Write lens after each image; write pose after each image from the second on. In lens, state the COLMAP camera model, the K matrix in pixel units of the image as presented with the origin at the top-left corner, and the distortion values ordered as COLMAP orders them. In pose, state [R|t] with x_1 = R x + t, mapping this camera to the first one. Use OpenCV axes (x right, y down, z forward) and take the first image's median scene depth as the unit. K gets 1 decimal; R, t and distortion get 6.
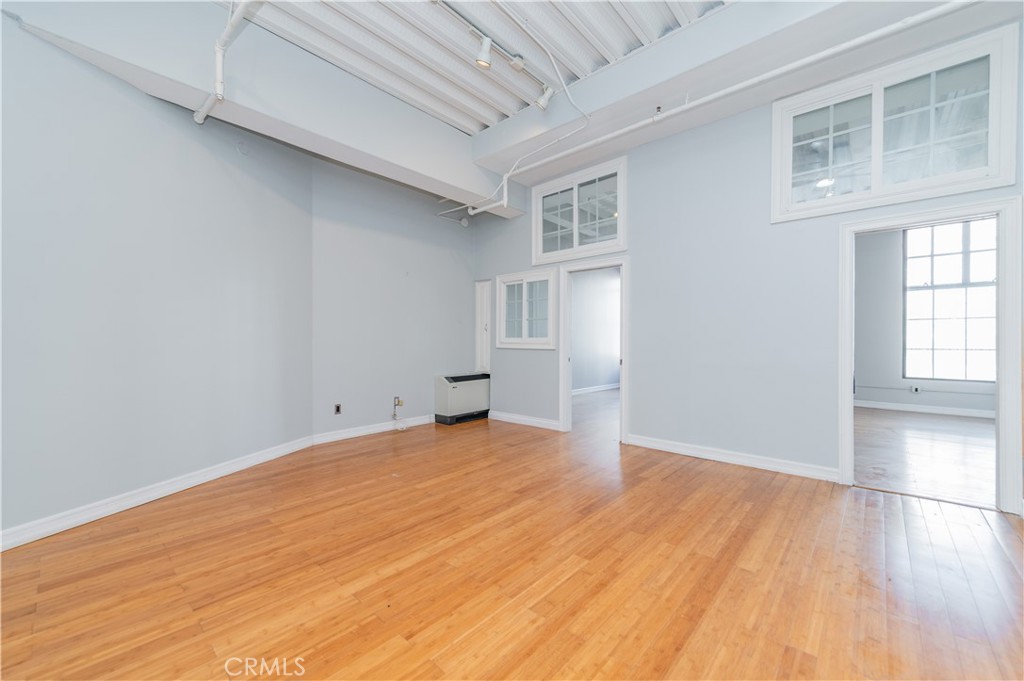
lens RADIAL K [[395.3, 0, 500.1], [0, 395.3, 342.1], [0, 0, 1]] dist [0.020998, -0.006001]
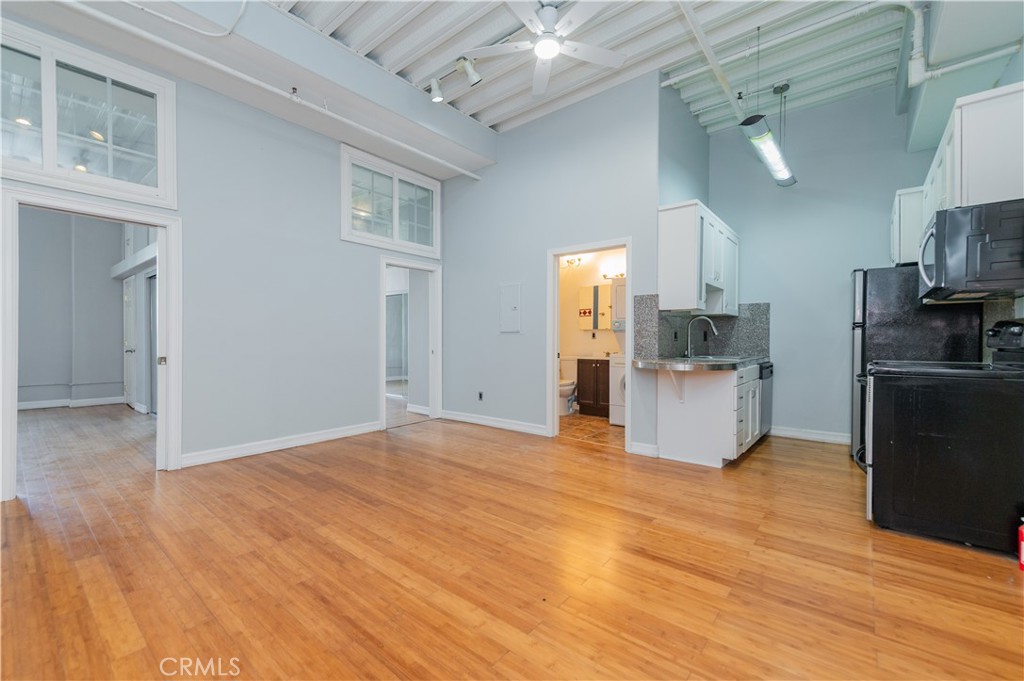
lens RADIAL K [[395.3, 0, 500.1], [0, 395.3, 342.1], [0, 0, 1]] dist [0.020998, -0.006001]
pose [[-0.002500, -0.005751, 0.999980, -0.629624], [-0.000302, 0.999983, 0.005750, 0.016996], [-0.999997, -0.000287, -0.002501, 0.564611]]
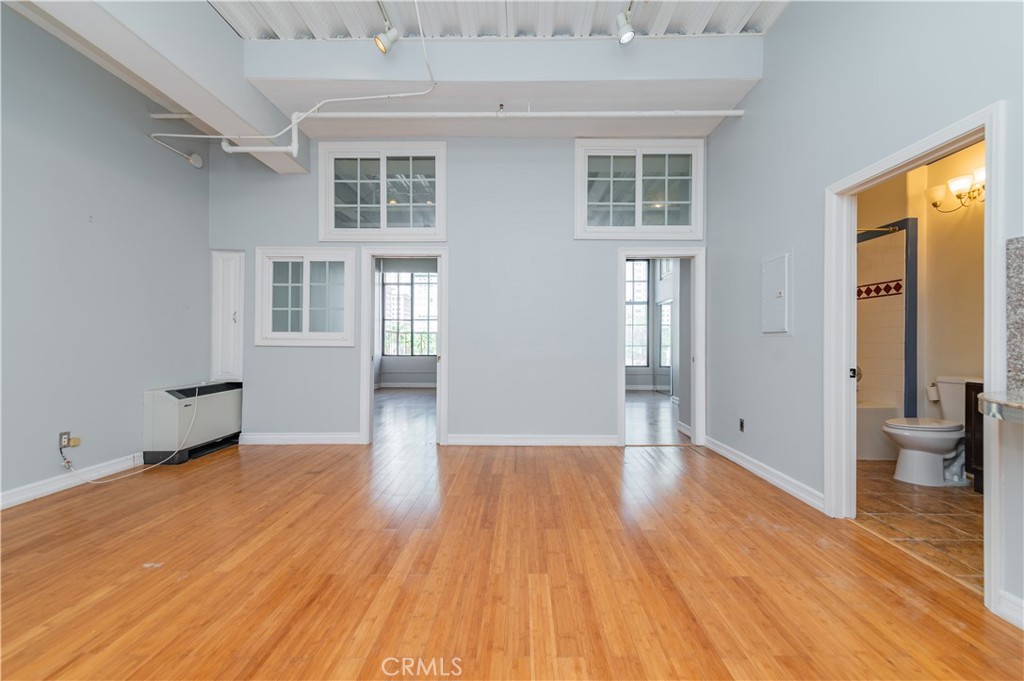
lens RADIAL K [[405.3, 0, 523.2], [0, 405.3, 340.7], [0, 0, 1]] dist [0.021725, -0.007102]
pose [[0.748210, 0.004458, 0.663448, -0.271169], [-0.002581, 0.999989, -0.003809, 0.013851], [-0.663457, 0.001137, 0.748213, 0.212215]]
